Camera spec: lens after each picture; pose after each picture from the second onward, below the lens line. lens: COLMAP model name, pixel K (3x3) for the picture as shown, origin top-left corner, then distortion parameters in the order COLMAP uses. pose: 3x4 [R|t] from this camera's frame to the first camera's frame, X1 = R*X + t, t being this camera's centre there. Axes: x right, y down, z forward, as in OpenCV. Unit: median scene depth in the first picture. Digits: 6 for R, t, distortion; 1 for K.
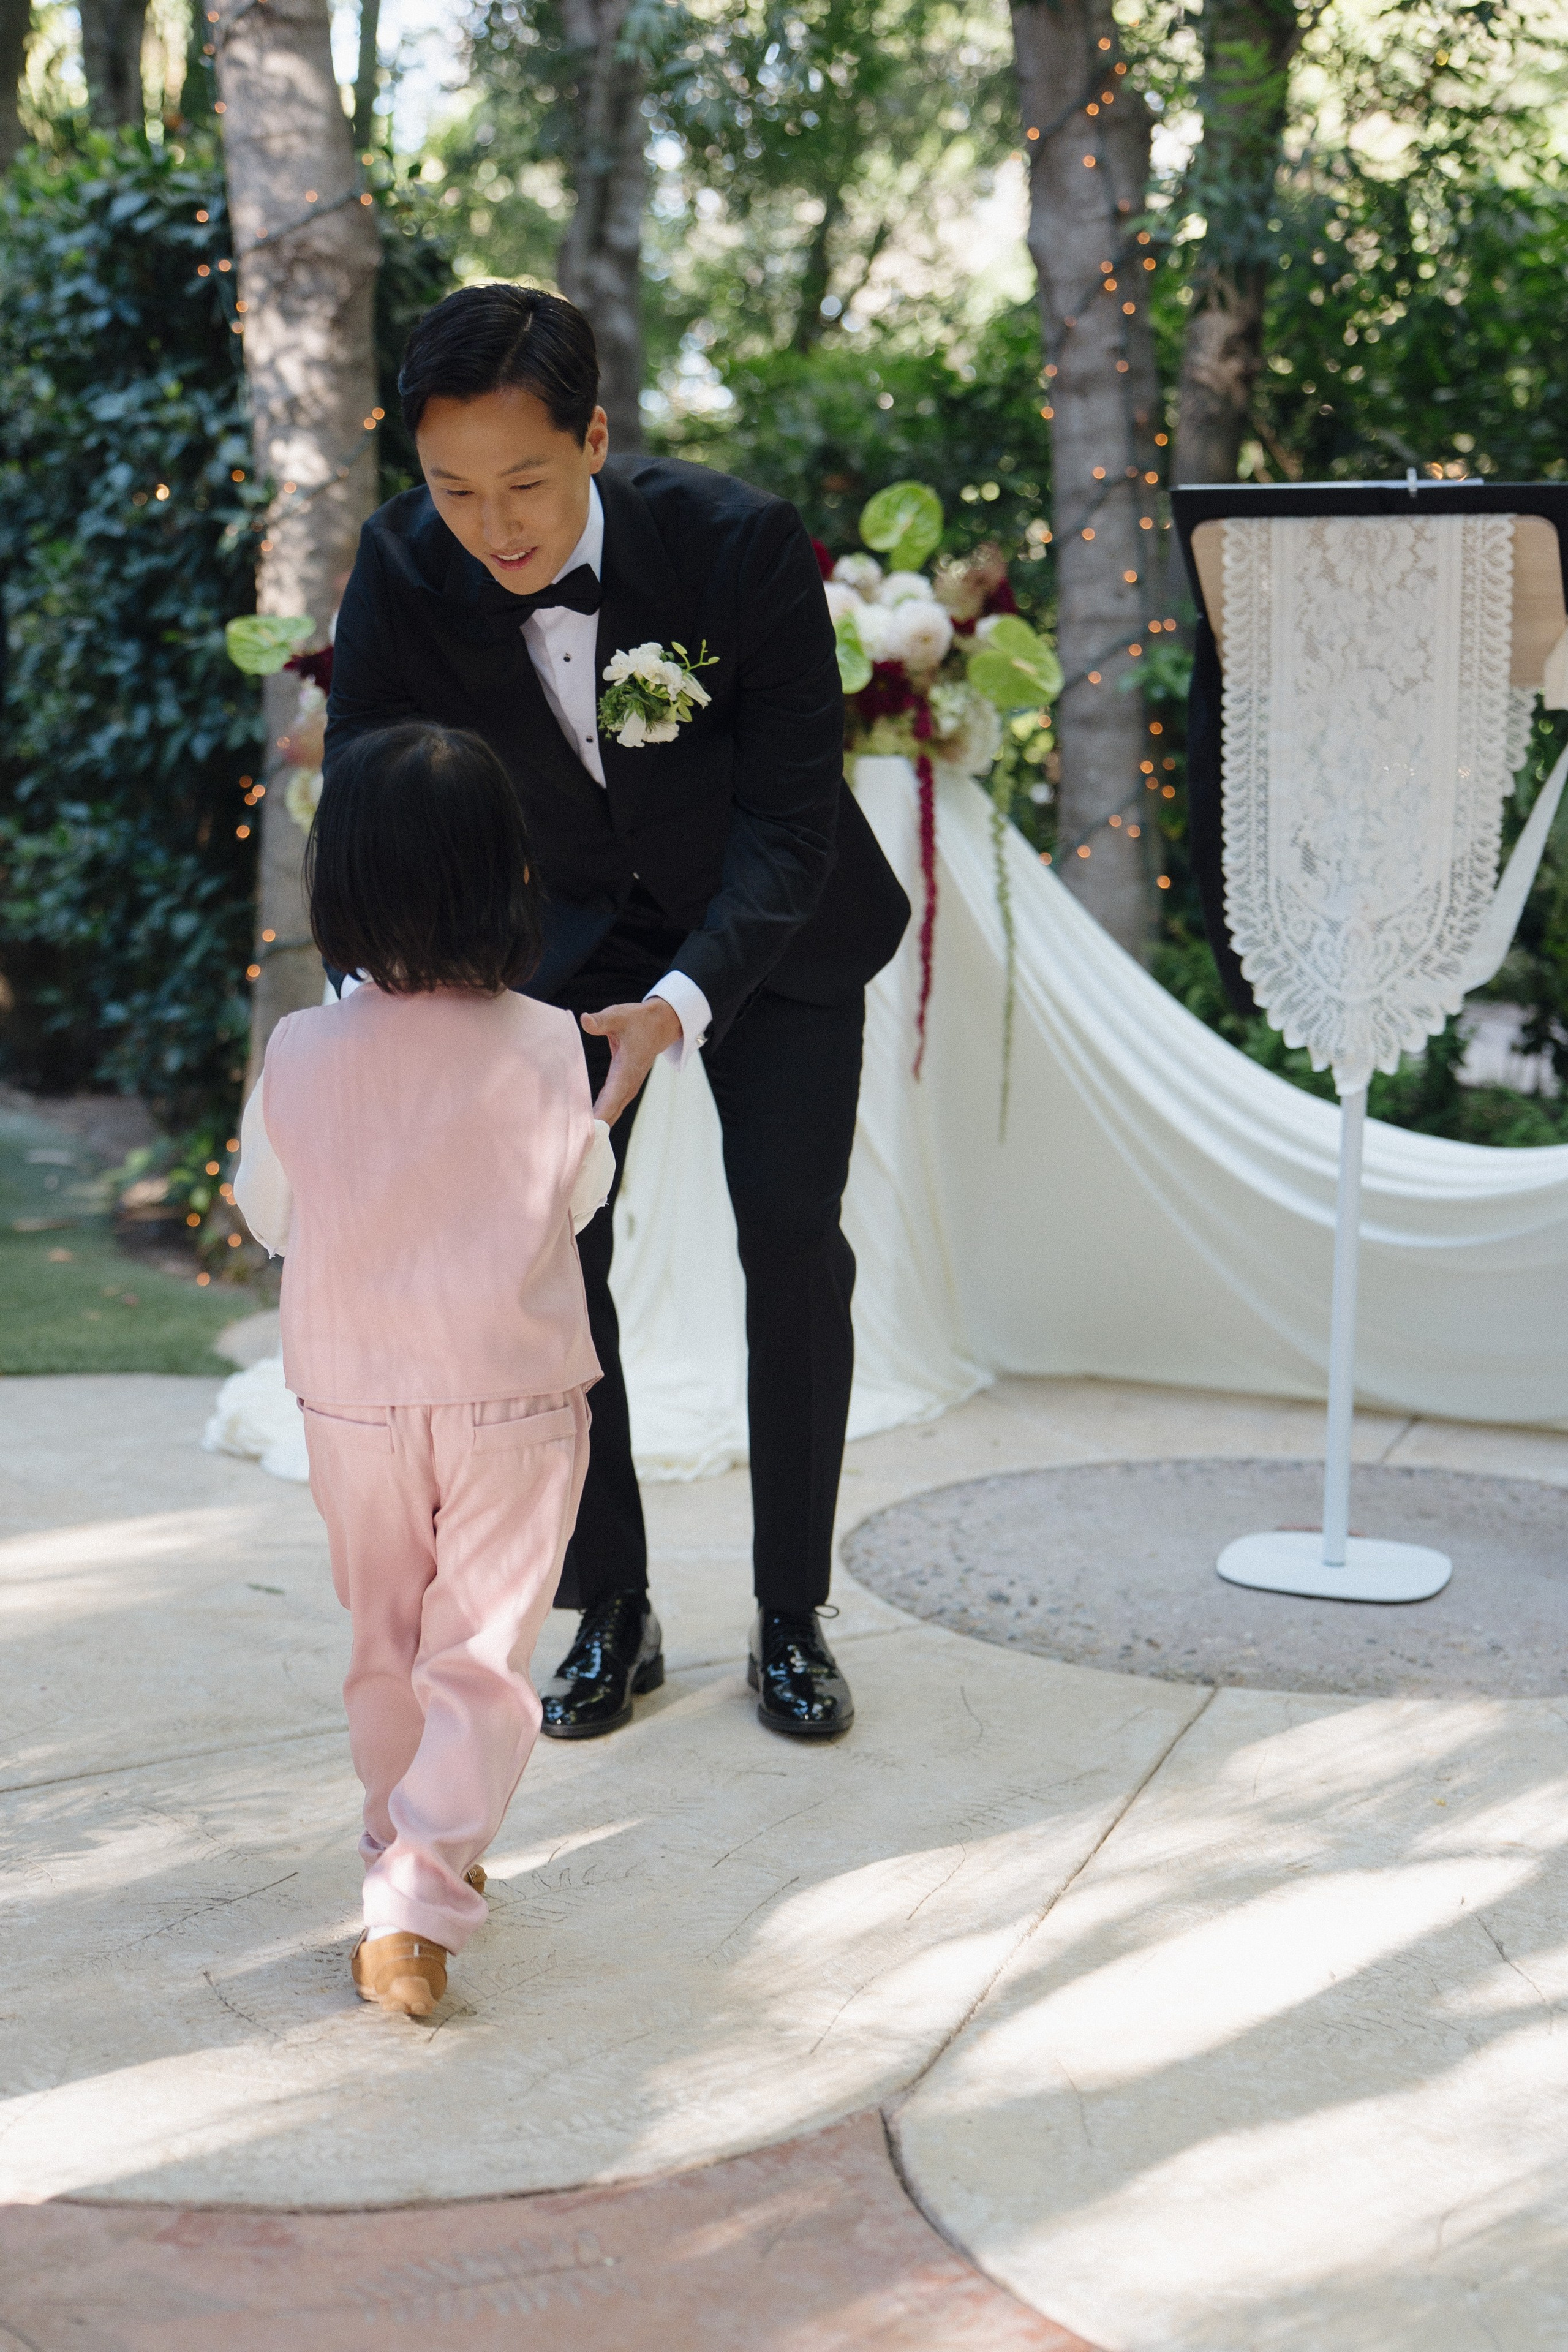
lens RADIAL K [[3341.9, 0, 661.4], [0, 3341.9, 1183.4], [0, 0, 1]] dist [0.158398, 0.000000]
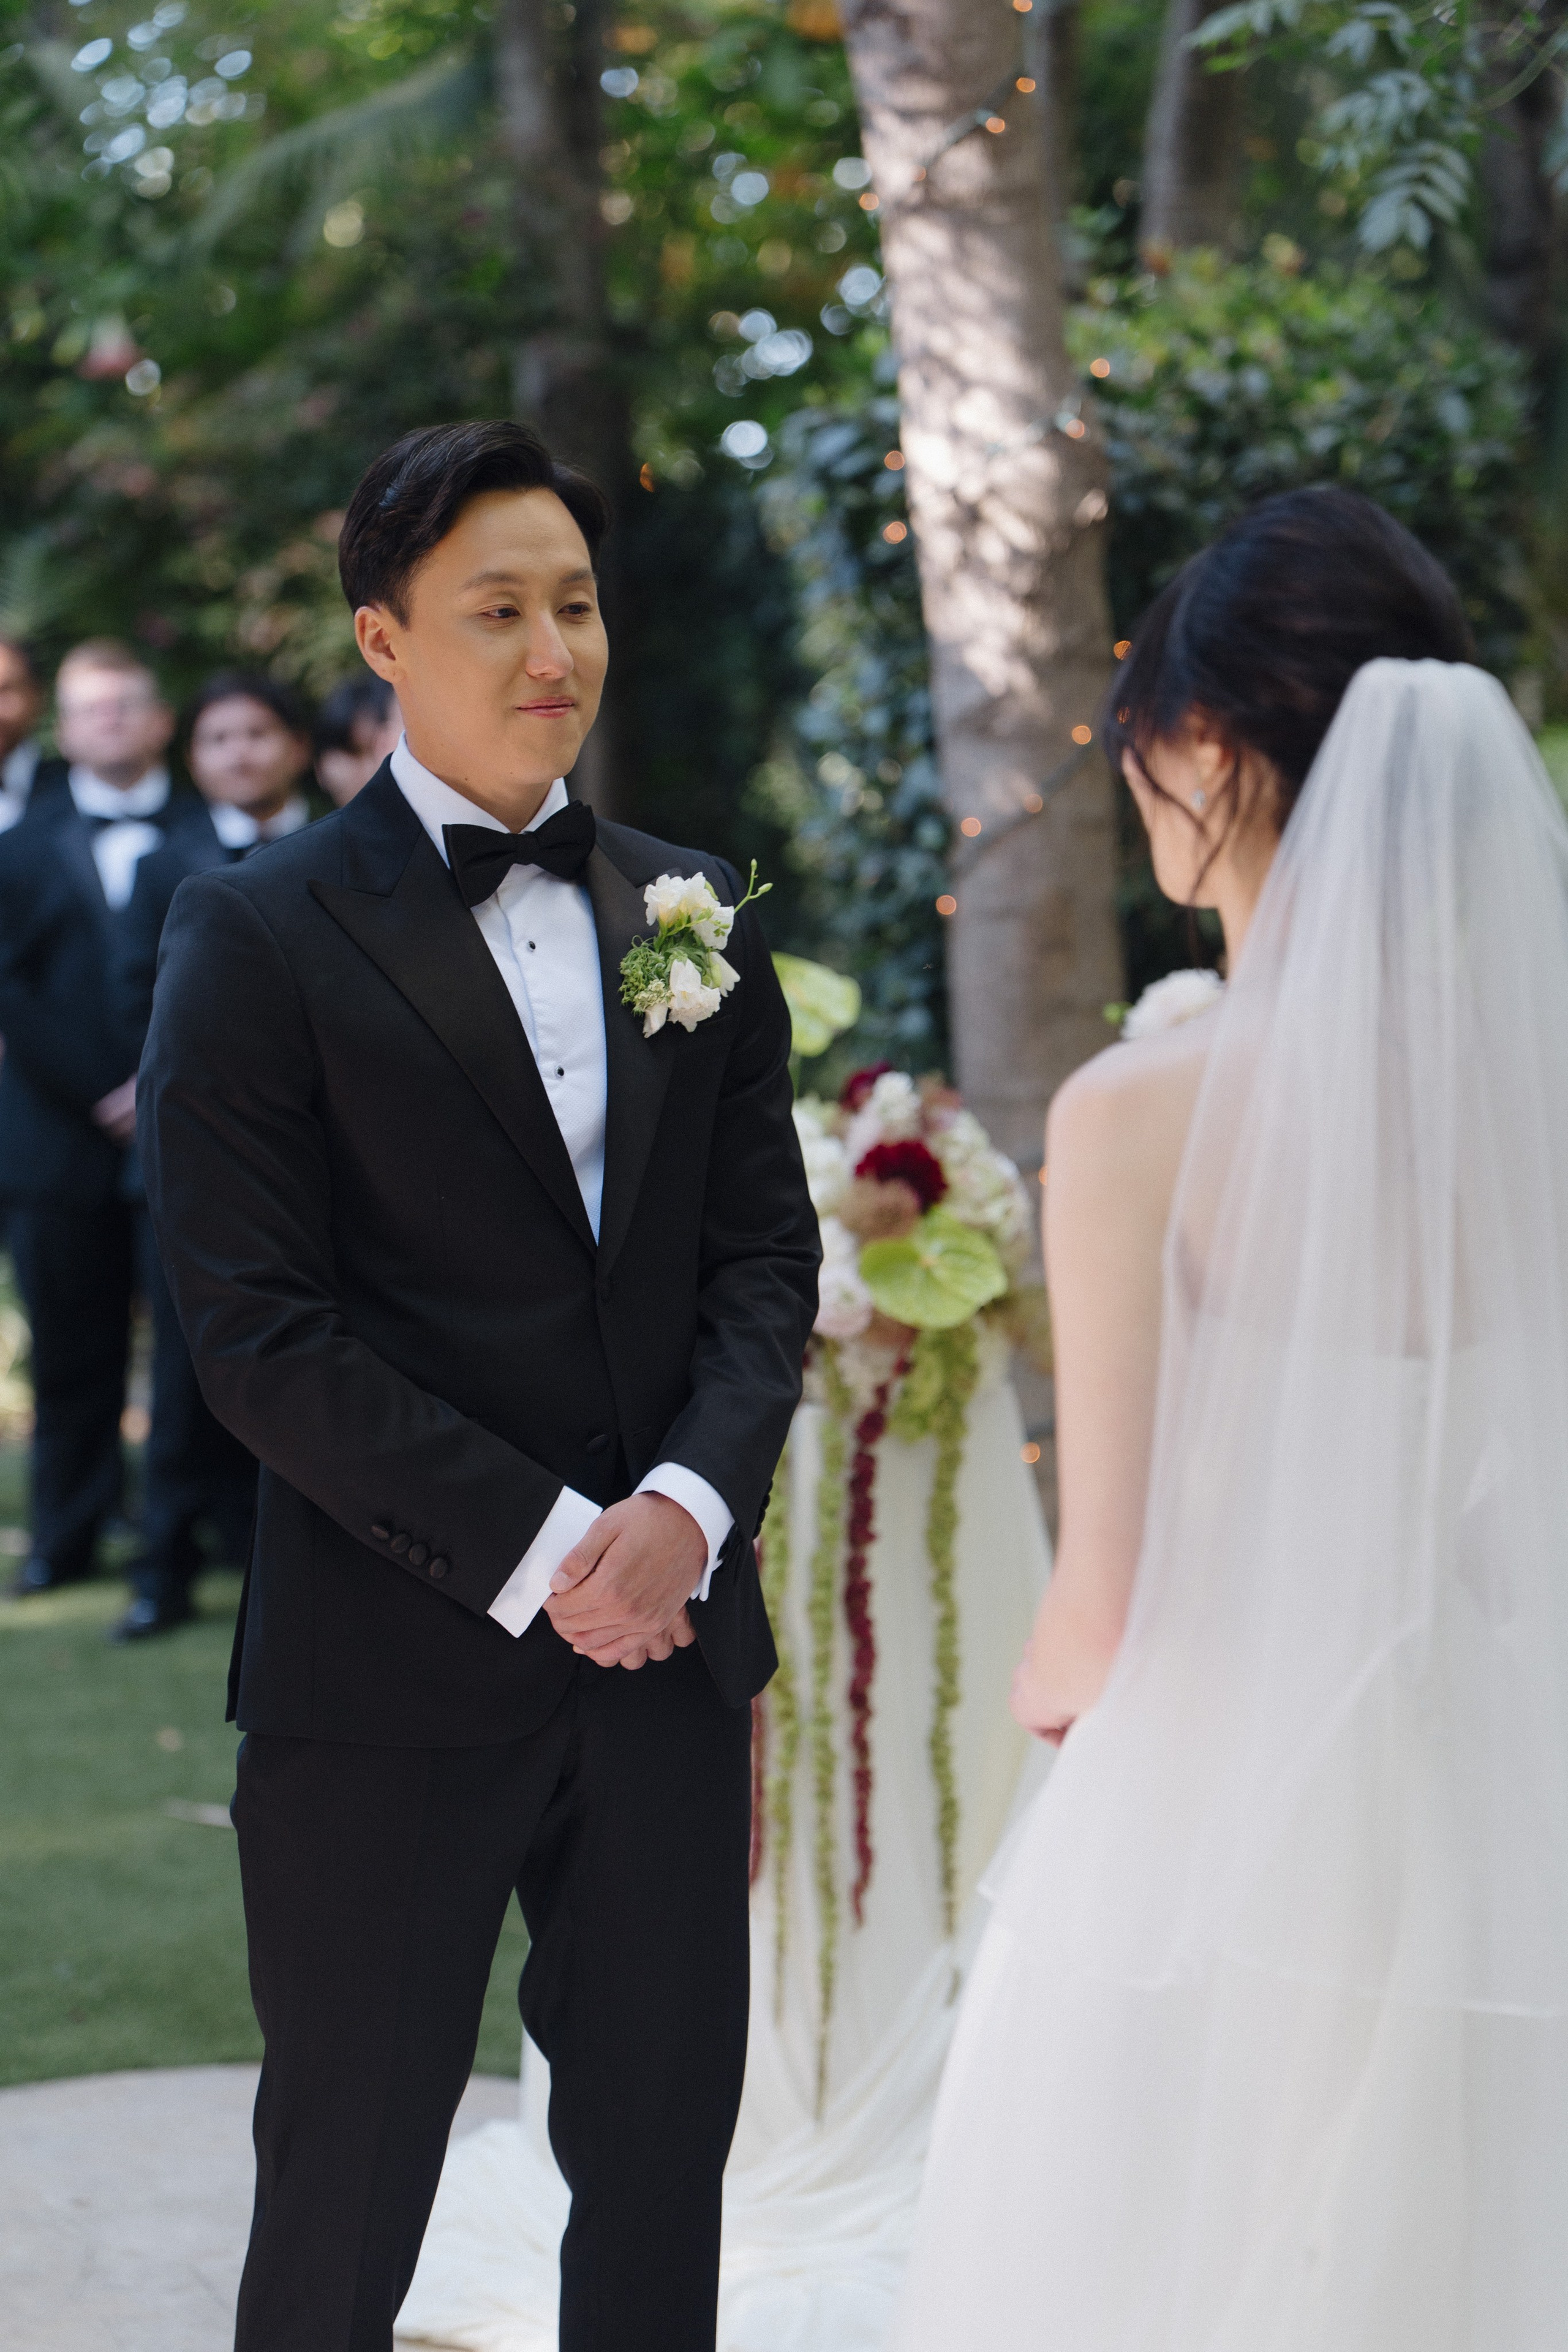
lens RADIAL K [[4582.1, 0, 786.6], [0, 4582.1, 1163.6], [0, 0, 1]] dist [0.293918, 0.000000]
pose [[0.878315, 0.017470, -0.477764, 0.395616], [-0.043186, 0.998146, -0.042893, -0.108923], [0.476129, 0.058307, 0.877441, 0.144945]]
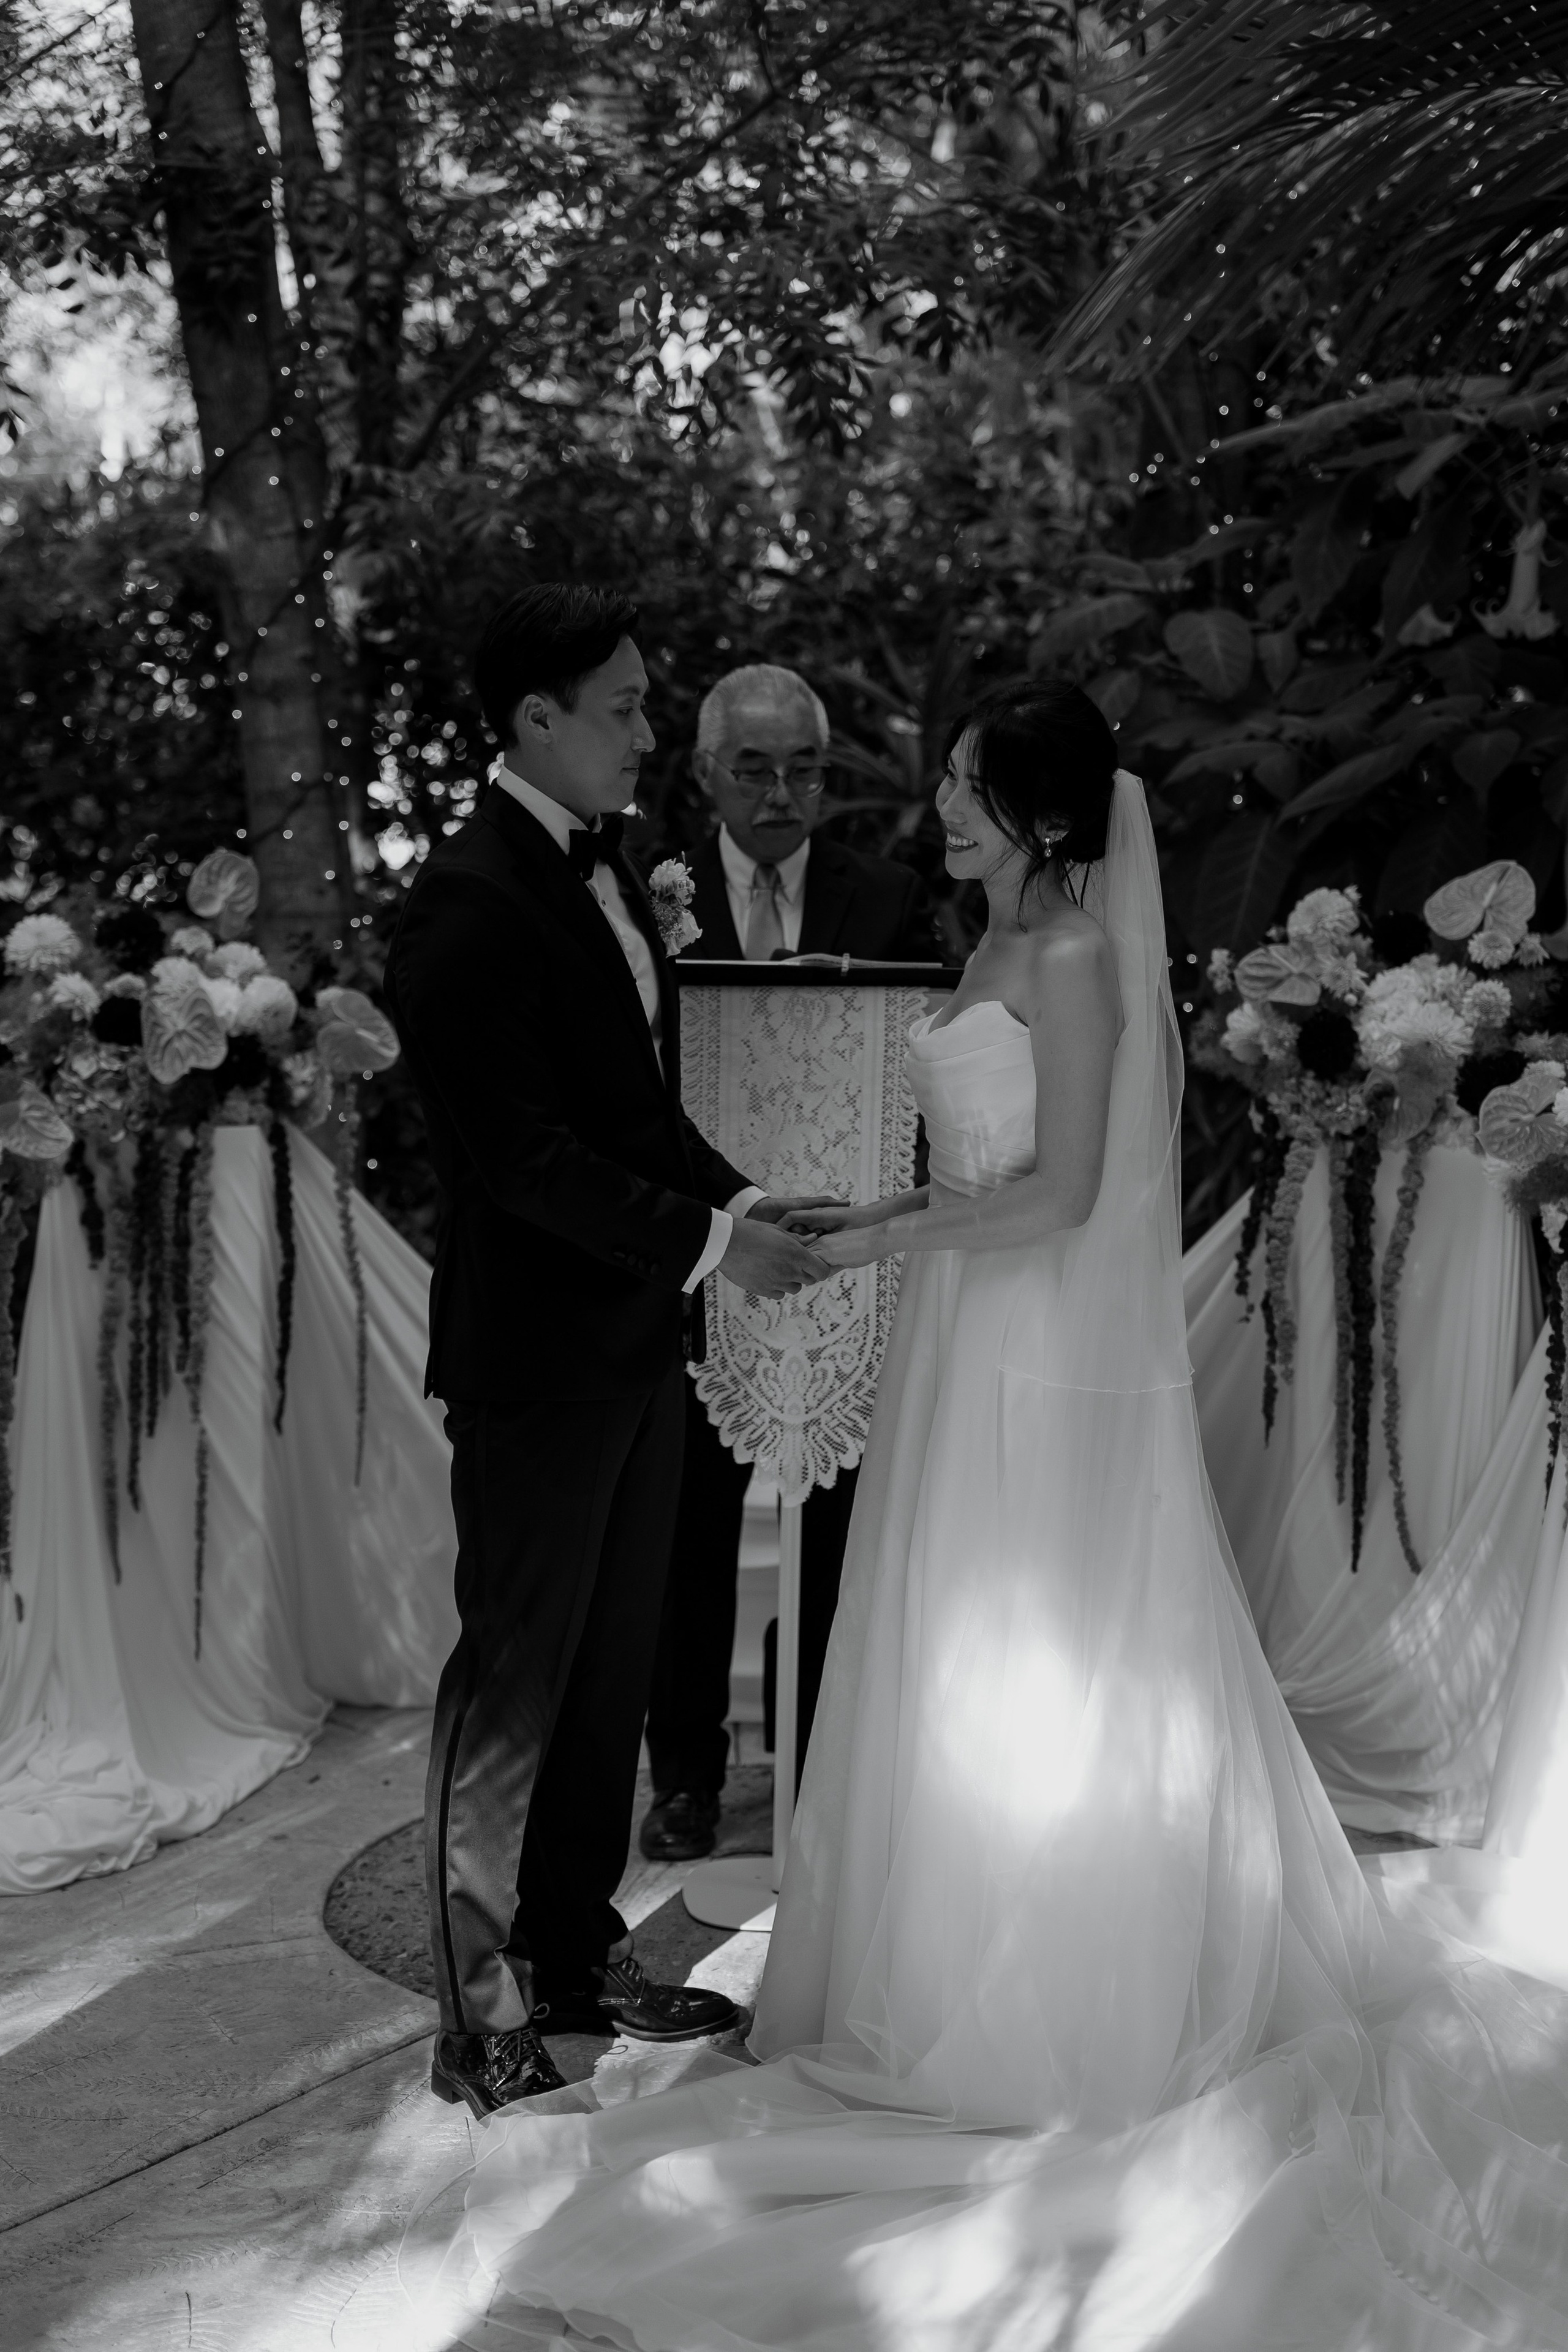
lens RADIAL K [[3593.6, 0, 801.9], [0, 3593.6, 1177.4], [0, 0, 1]] dist [0.213477, 0.000000]
pose [[0.922841, -0.045931, 0.382434, -0.197763], [0.051733, 0.998649, -0.004897, -0.095499], [-0.381692, 0.024304, 0.923970, -0.094651]]
